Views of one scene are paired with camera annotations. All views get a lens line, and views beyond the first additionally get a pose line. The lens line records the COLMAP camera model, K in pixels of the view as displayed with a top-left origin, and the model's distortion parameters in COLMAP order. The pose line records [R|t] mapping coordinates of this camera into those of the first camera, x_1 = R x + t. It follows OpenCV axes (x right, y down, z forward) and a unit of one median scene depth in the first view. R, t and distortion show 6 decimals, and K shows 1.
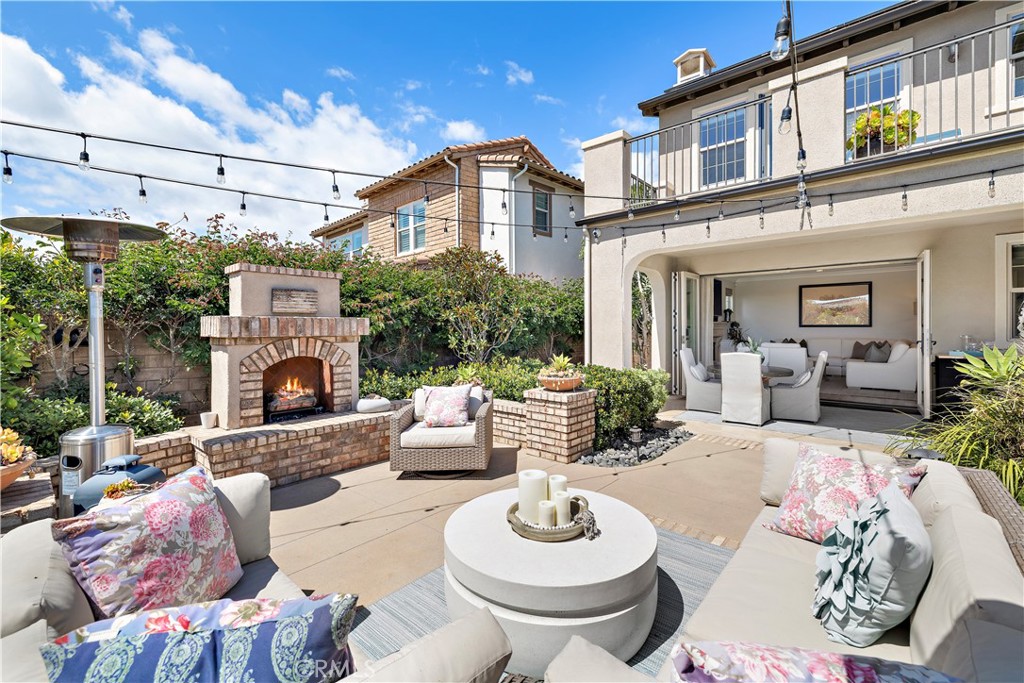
lens RADIAL K [[429.4, 0, 508.3], [0, 429.4, 333.9], [0, 0, 1]] dist [0.002002, 0.000025]
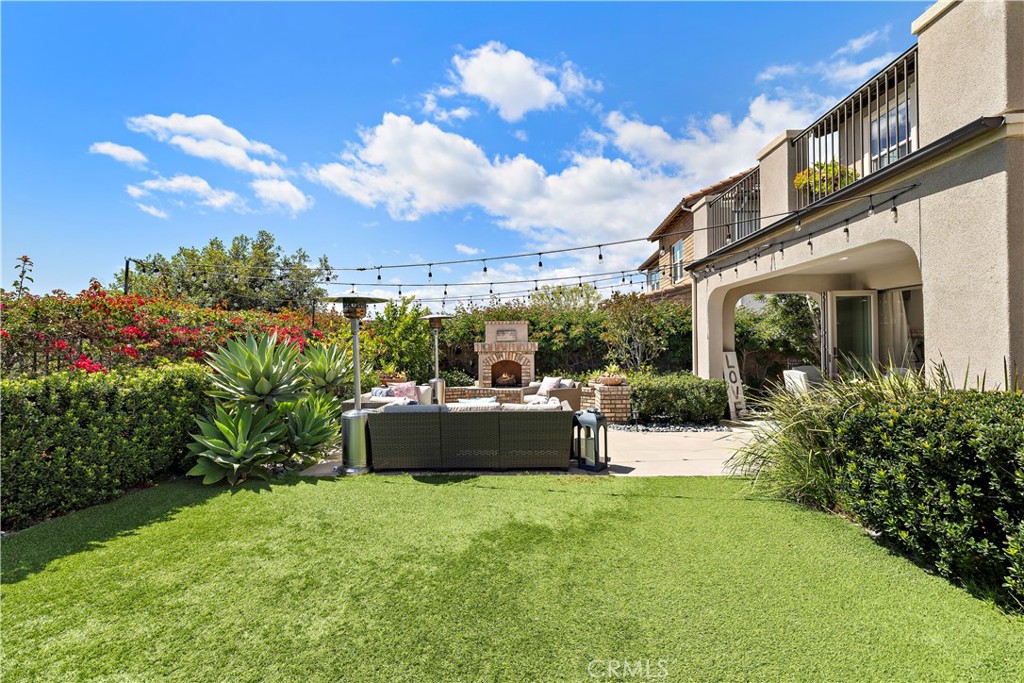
lens RADIAL K [[429.4, 0, 516.6], [0, 429.4, 342.4], [0, 0, 1]] dist [0.002002, 0.000025]
pose [[0.631060, -0.000822, -0.775733, 1.225059], [-0.002623, 0.999991, -0.003193, -0.031220], [0.775729, 0.004050, 0.631053, -0.368688]]
